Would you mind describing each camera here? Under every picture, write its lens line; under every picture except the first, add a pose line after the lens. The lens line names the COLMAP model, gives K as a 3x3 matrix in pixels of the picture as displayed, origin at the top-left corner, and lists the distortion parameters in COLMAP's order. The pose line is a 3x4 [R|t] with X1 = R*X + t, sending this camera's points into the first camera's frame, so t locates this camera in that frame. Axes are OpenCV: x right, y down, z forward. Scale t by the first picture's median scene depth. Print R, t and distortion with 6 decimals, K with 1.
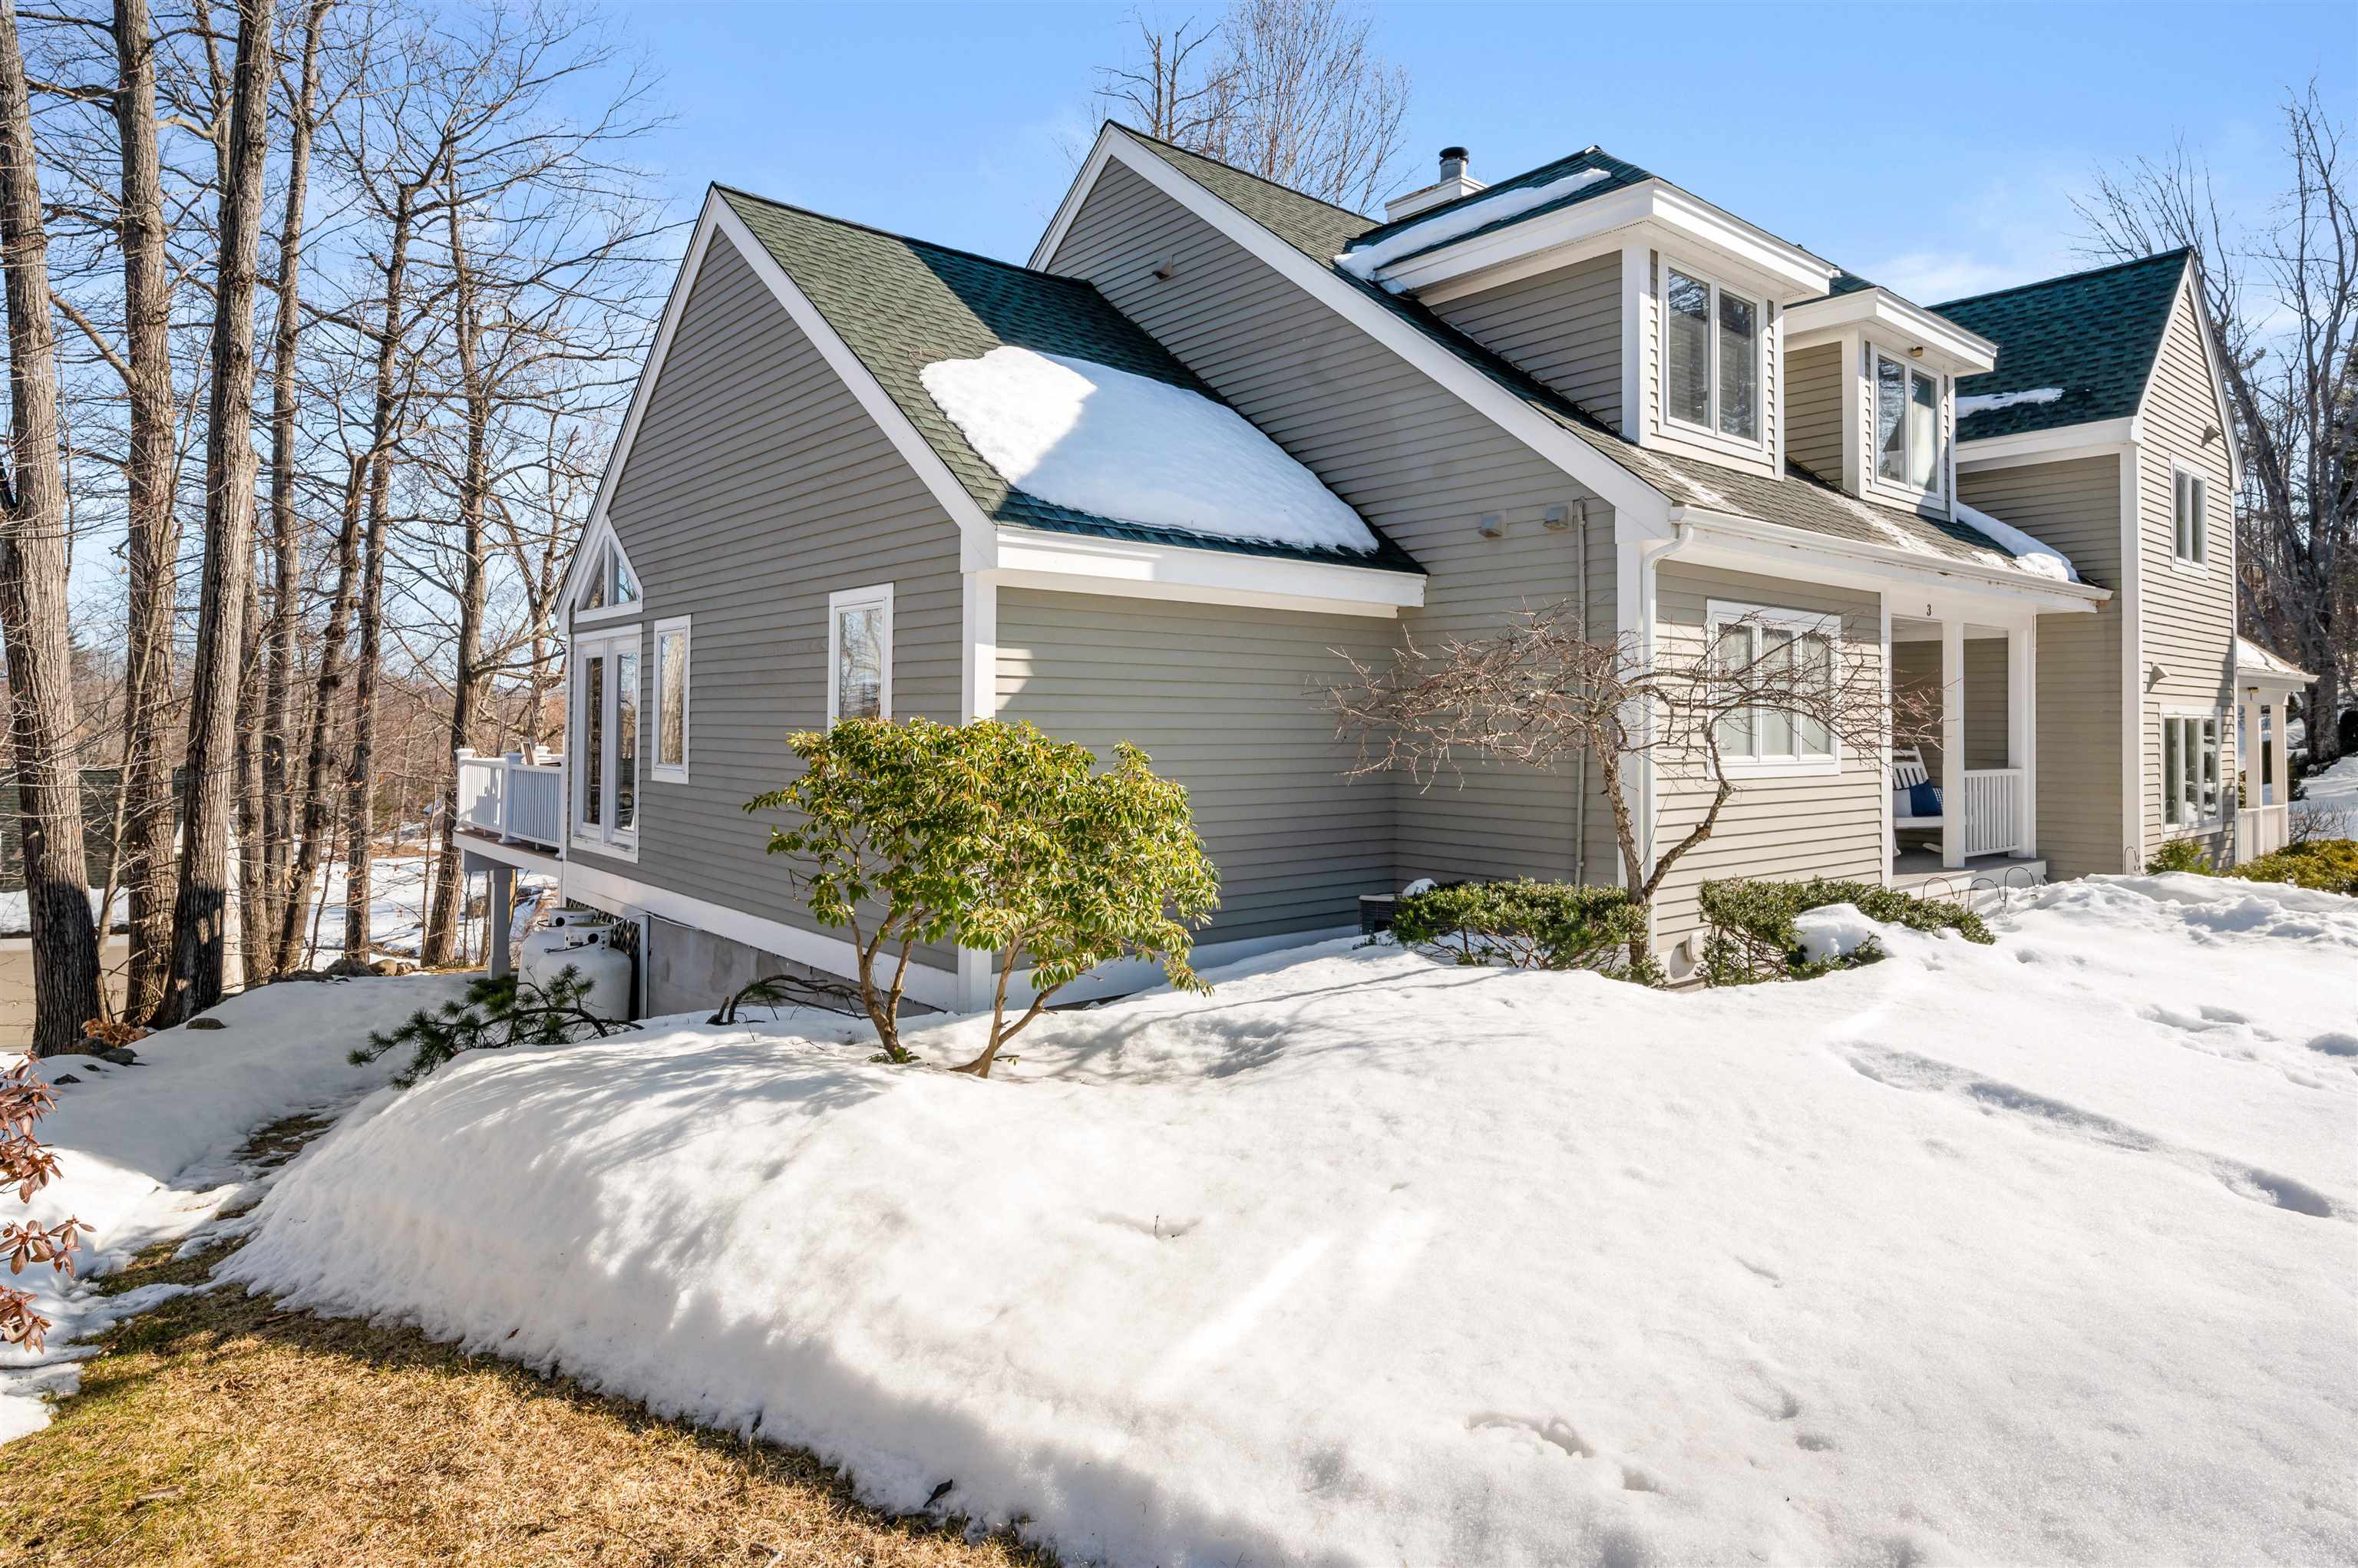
lens RADIAL K [[1333.8, 0, 1193.5], [0, 1333.8, 692.5], [0, 0, 1]] dist [-0.000001, -0.001235]
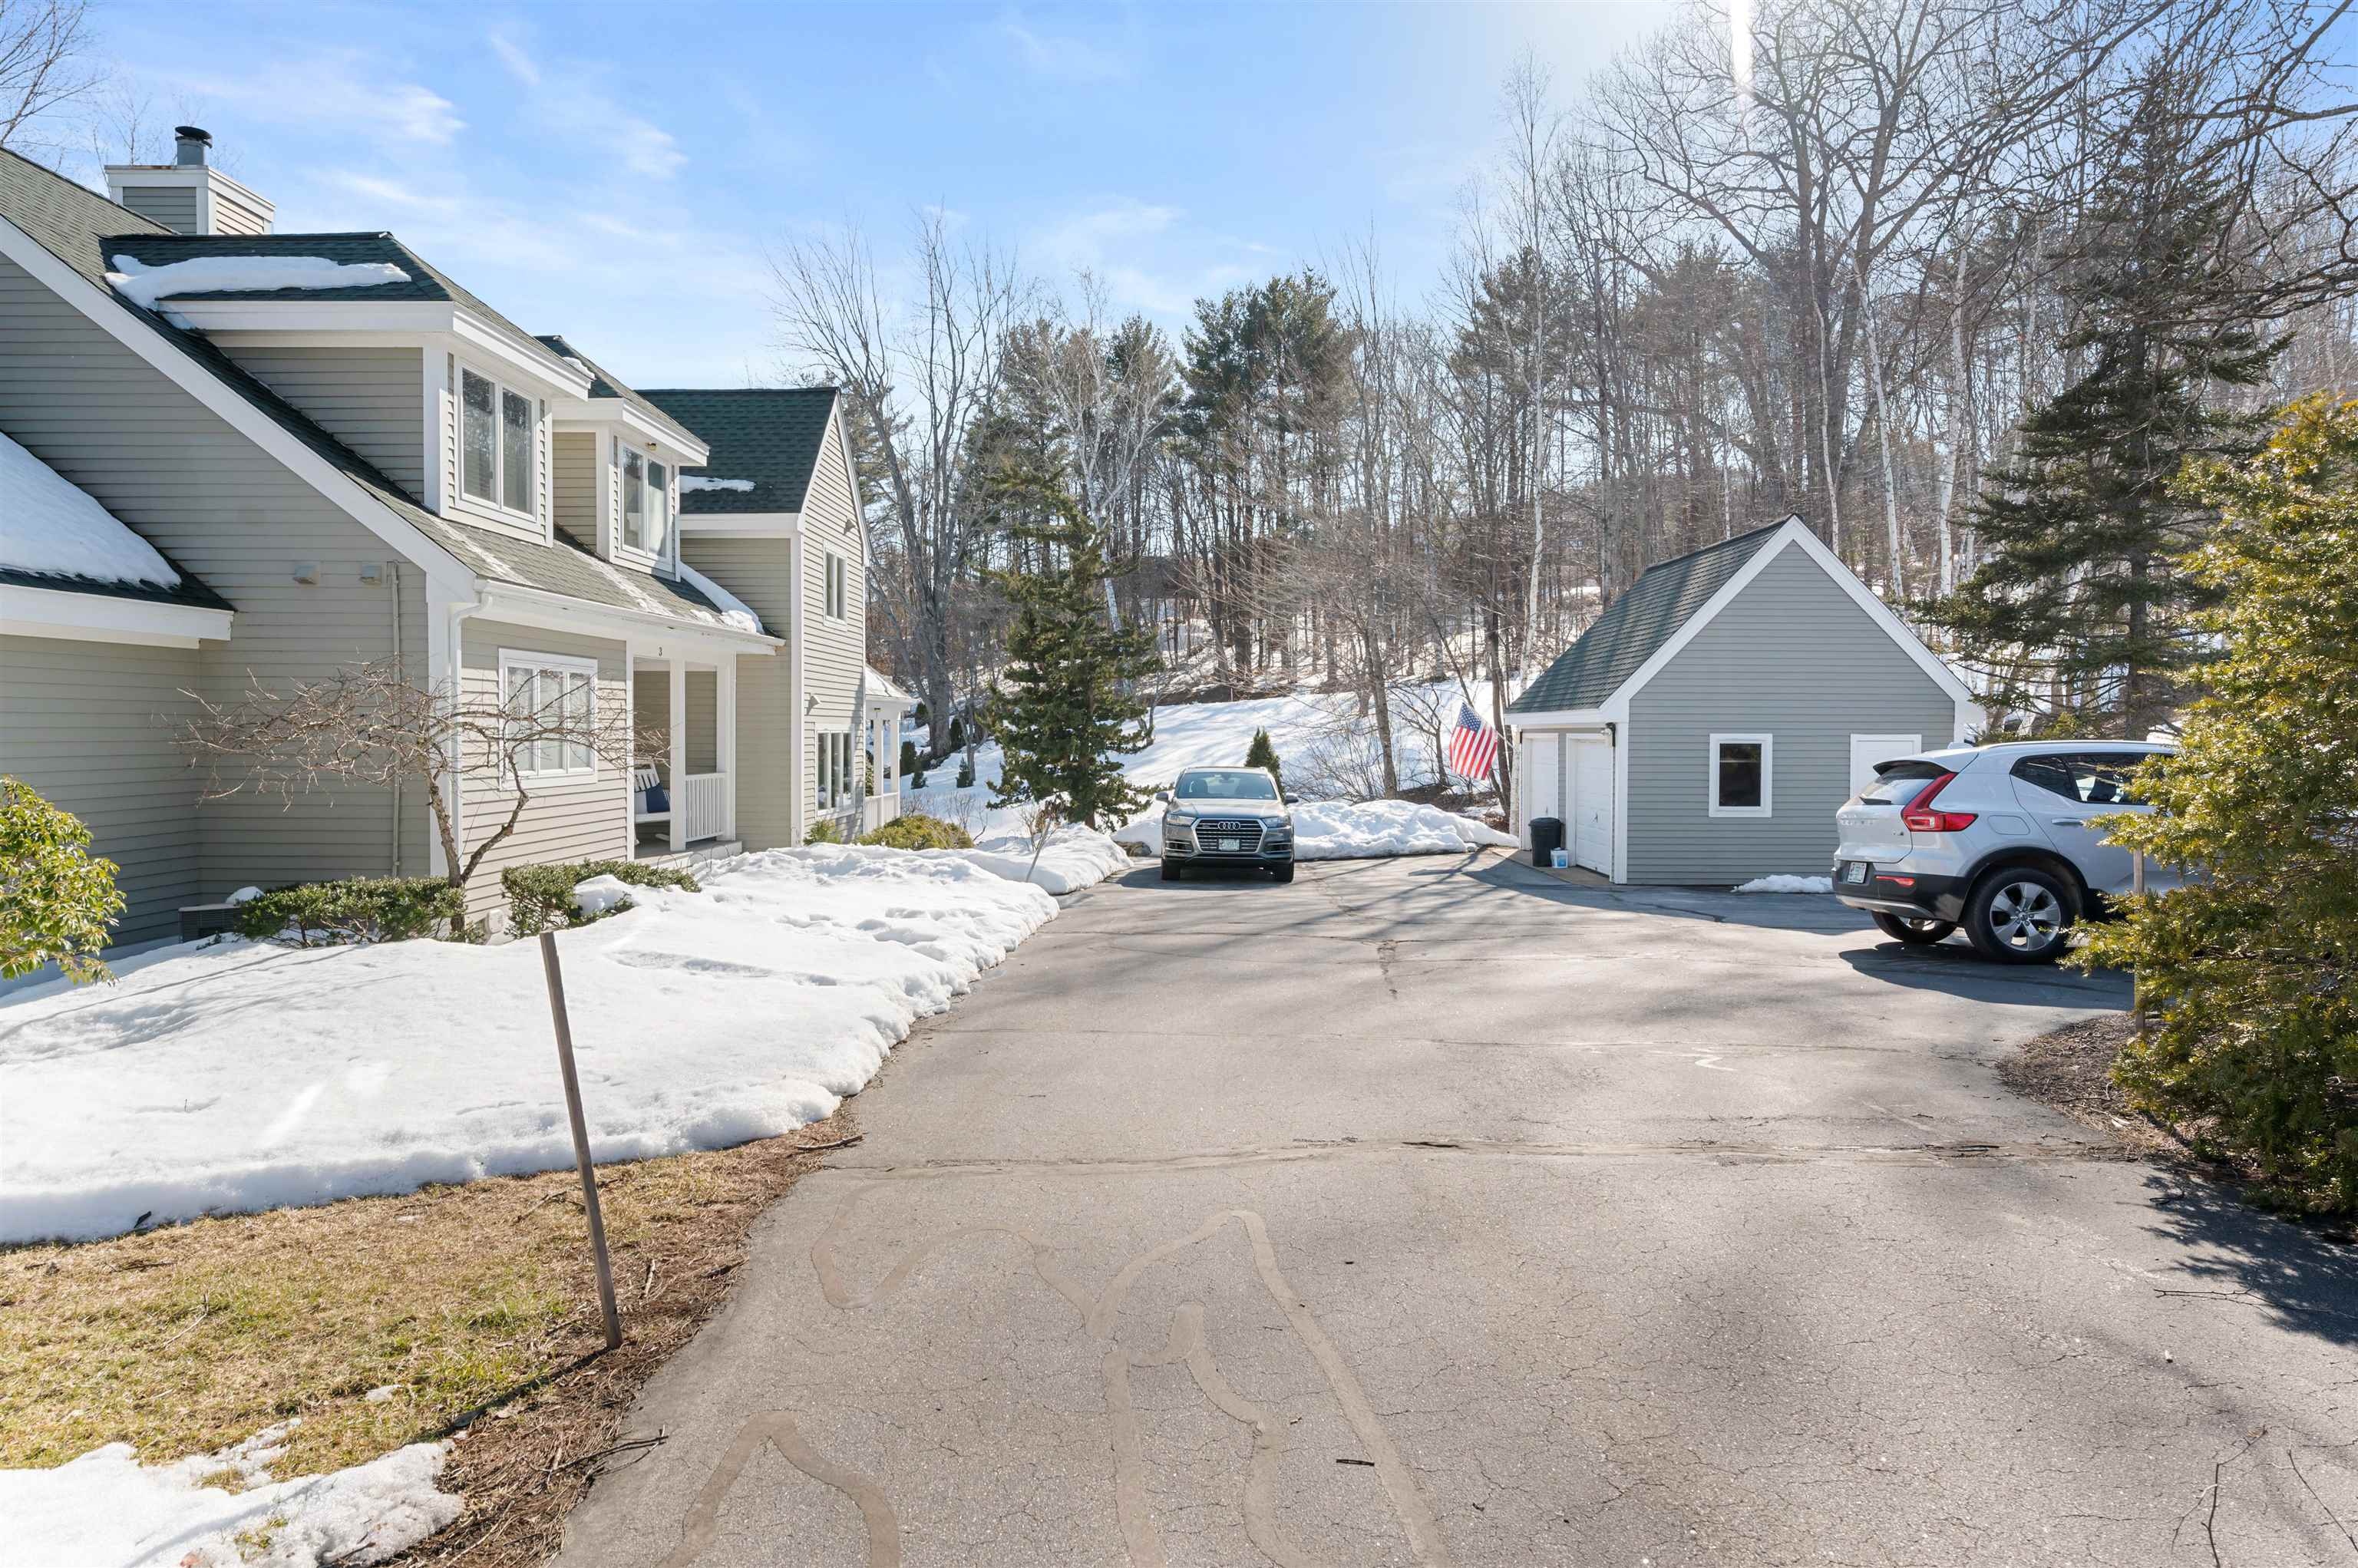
lens RADIAL K [[1419.9, 0, 1136.5], [0, 1419.9, 769.0], [0, 0, 1]] dist [0.000292, 0.001125]
pose [[0.675542, -0.023960, 0.736932, -0.183486], [-0.016663, 0.998720, 0.047747, -0.027172], [-0.737133, -0.044534, 0.674279, -0.326060]]
